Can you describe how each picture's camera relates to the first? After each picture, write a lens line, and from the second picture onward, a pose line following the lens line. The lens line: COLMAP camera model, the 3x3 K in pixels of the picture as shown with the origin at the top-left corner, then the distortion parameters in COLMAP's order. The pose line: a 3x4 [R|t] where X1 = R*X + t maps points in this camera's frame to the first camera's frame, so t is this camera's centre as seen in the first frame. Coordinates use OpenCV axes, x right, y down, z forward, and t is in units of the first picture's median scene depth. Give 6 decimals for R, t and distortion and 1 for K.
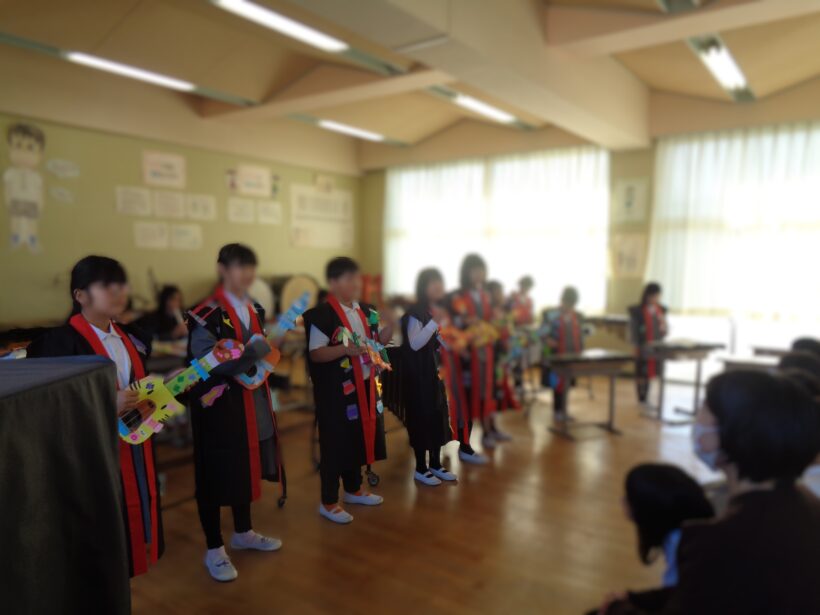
lens RADIAL K [[607.4, 0, 410.0], [0, 607.4, 307.5], [0, 0, 1]] dist [-0.001407, 0.000171]
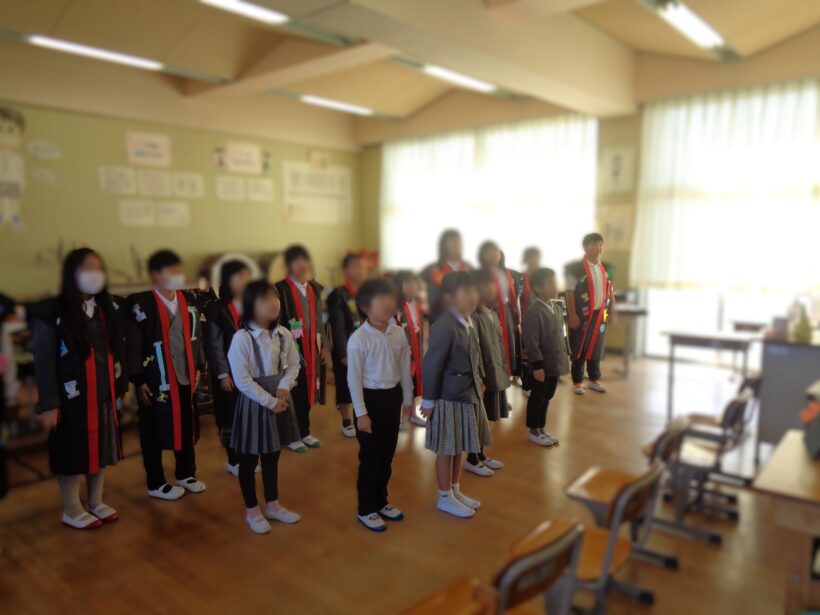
lens RADIAL K [[607.4, 0, 410.0], [0, 607.4, 307.5], [0, 0, 1]] dist [-0.001407, 0.000171]
pose [[0.996109, -0.001213, -0.088120, 0.126027], [0.004445, 0.999324, 0.036499, 0.005334], [0.088016, -0.036749, 0.995441, 0.006566]]
